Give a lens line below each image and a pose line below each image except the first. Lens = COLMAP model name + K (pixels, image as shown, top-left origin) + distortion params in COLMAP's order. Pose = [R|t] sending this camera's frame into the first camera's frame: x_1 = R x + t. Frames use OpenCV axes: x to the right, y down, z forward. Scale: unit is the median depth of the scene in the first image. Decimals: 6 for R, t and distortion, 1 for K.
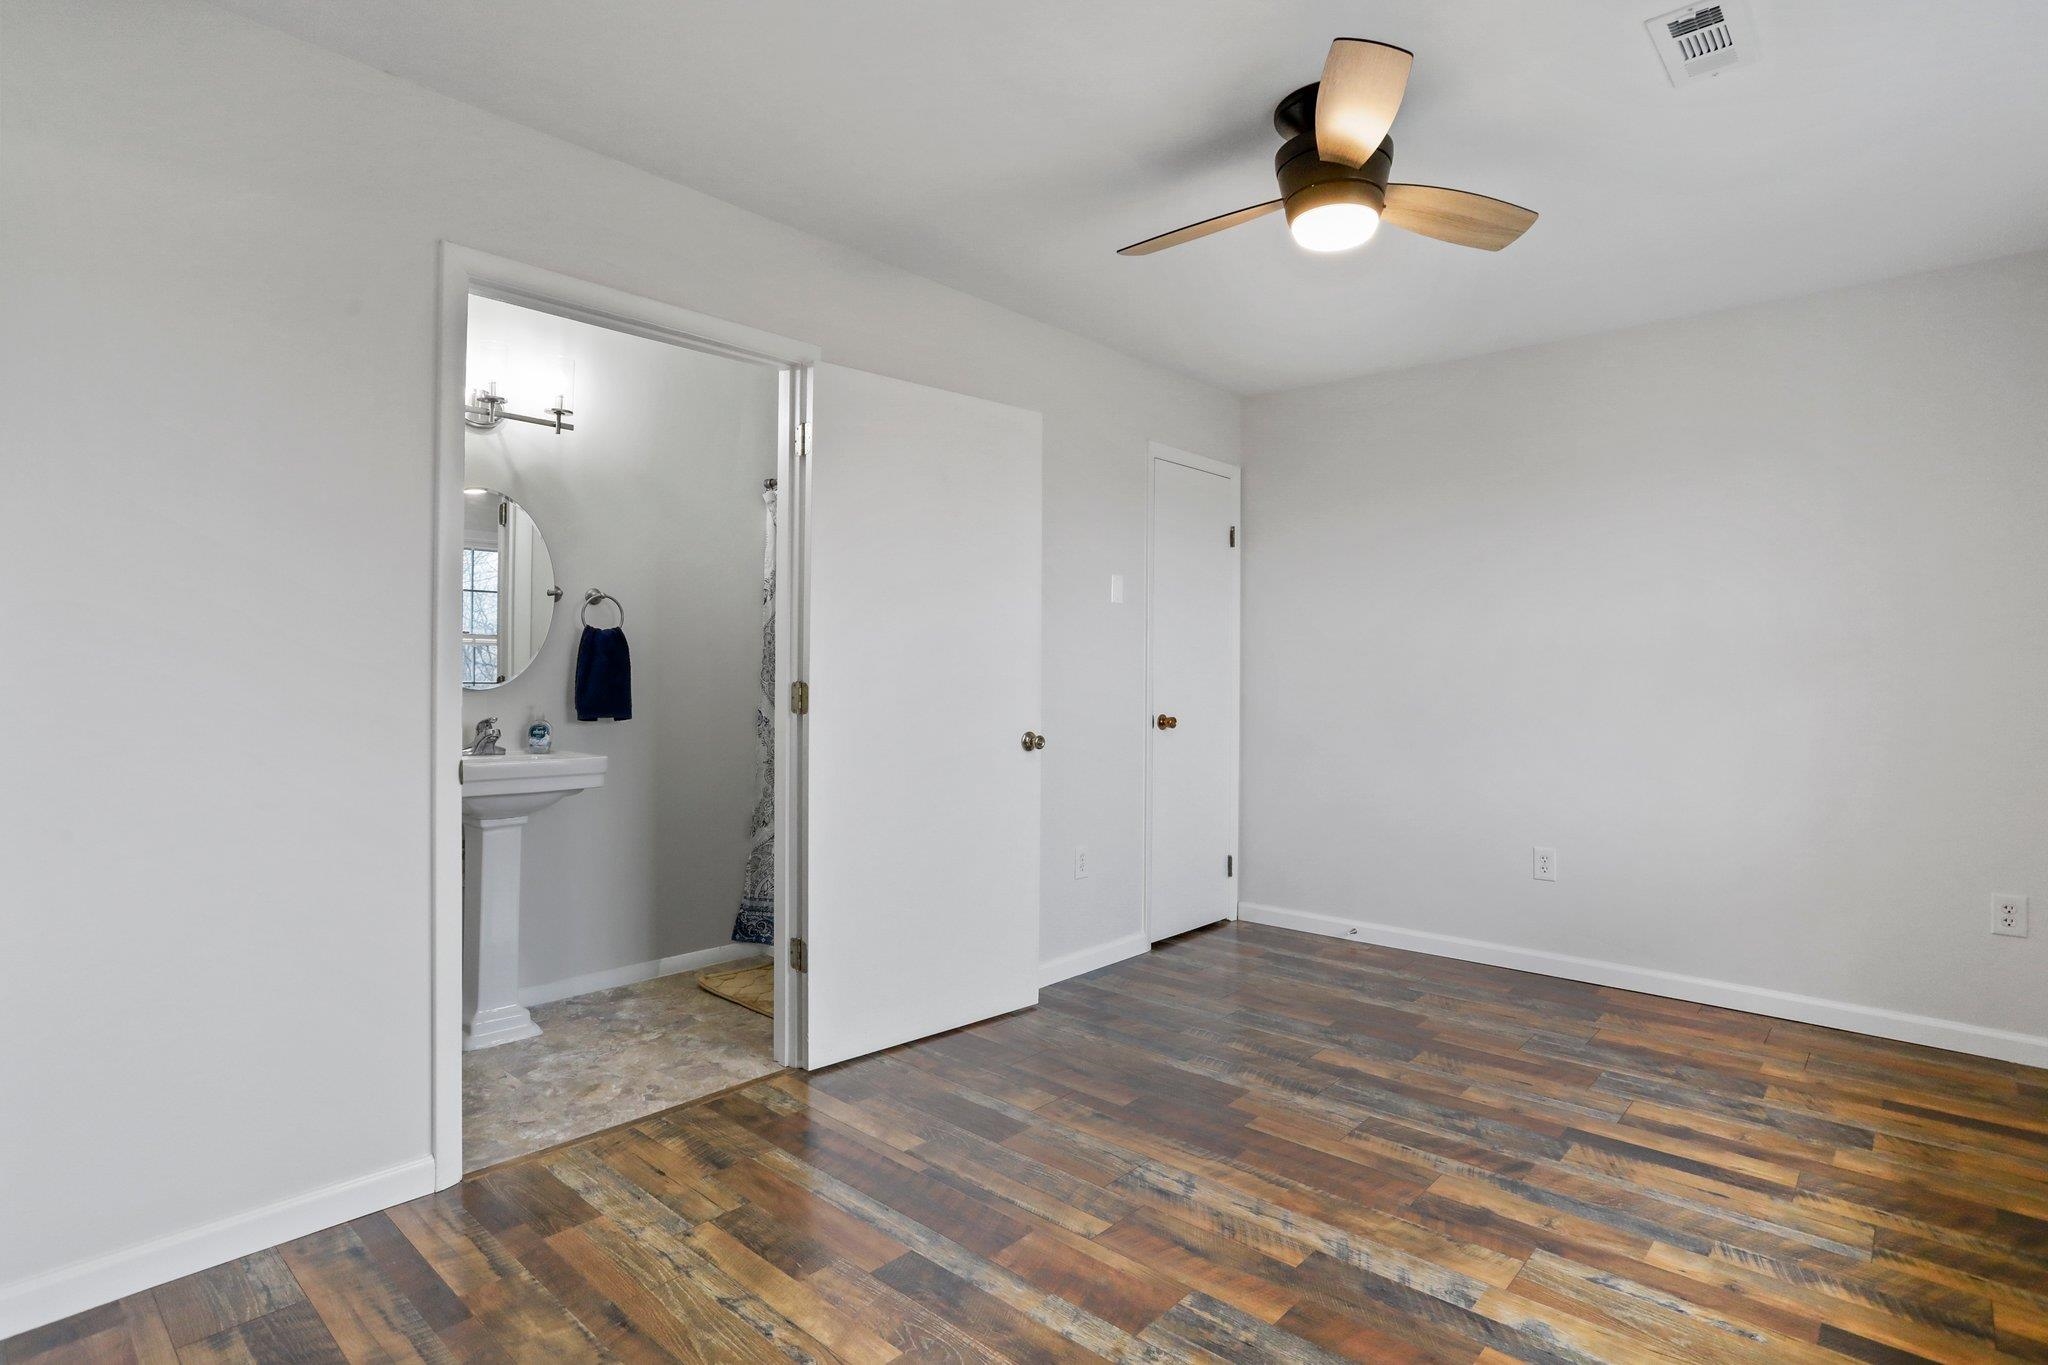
lens RADIAL K [[1035.7, 0, 1017.9], [0, 1035.7, 671.7], [0, 0, 1]] dist [-0.035335, 0.013630]
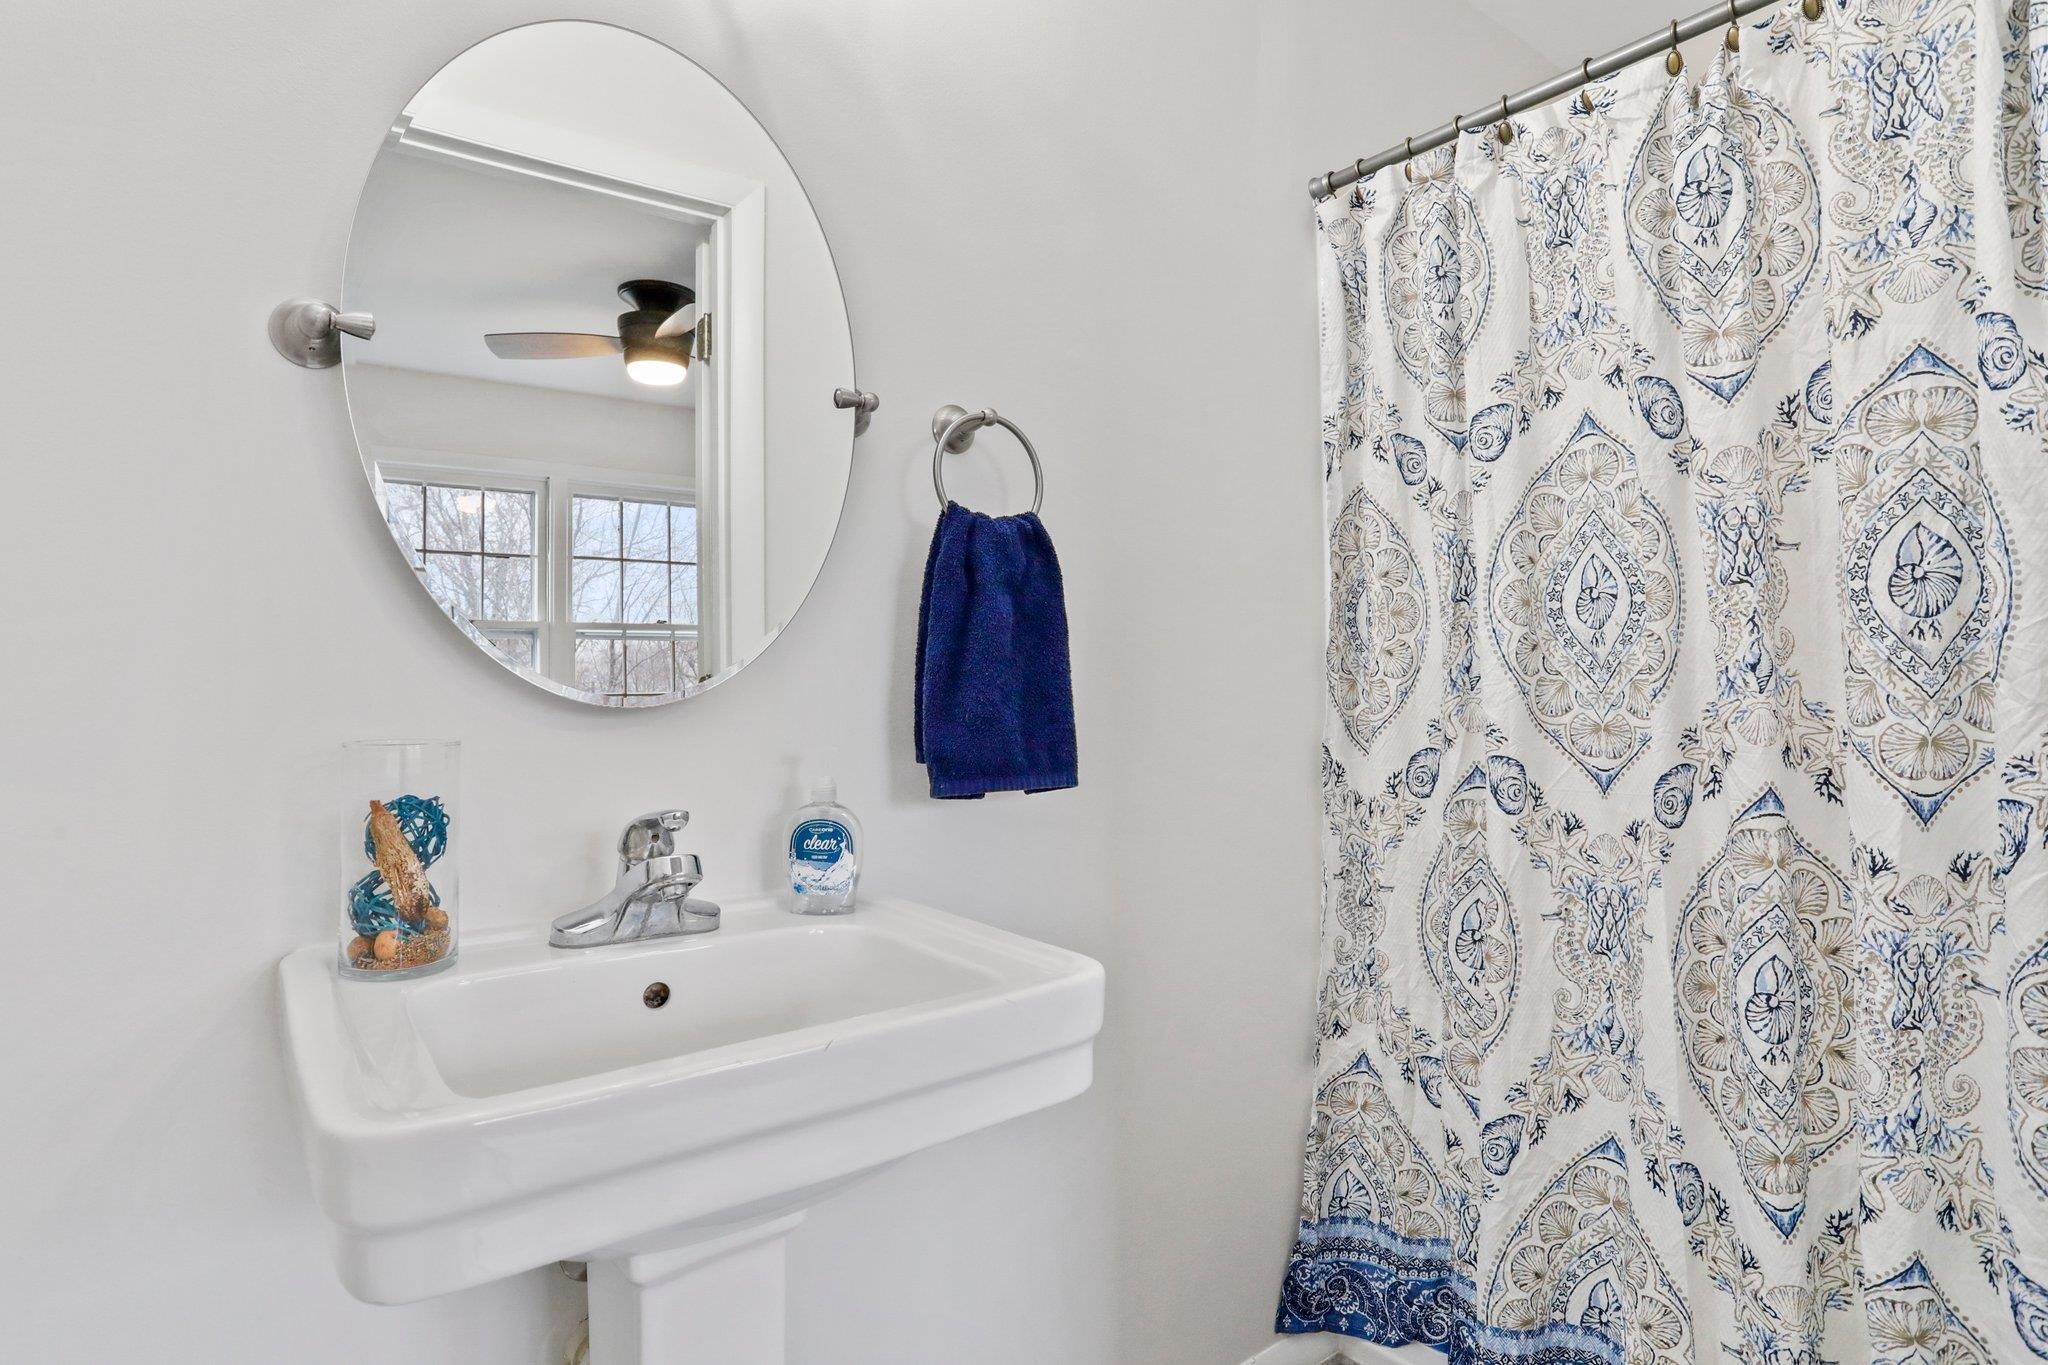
lens RADIAL K [[1035.7, 0, 1024.3], [0, 1035.7, 679.9], [0, 0, 1]] dist [-0.035335, 0.013630]
pose [[0.984960, -0.021002, -0.171502, -0.338685], [0.021882, 0.999755, 0.003238, 0.009790], [0.171392, -0.006942, 0.985179, 0.679776]]
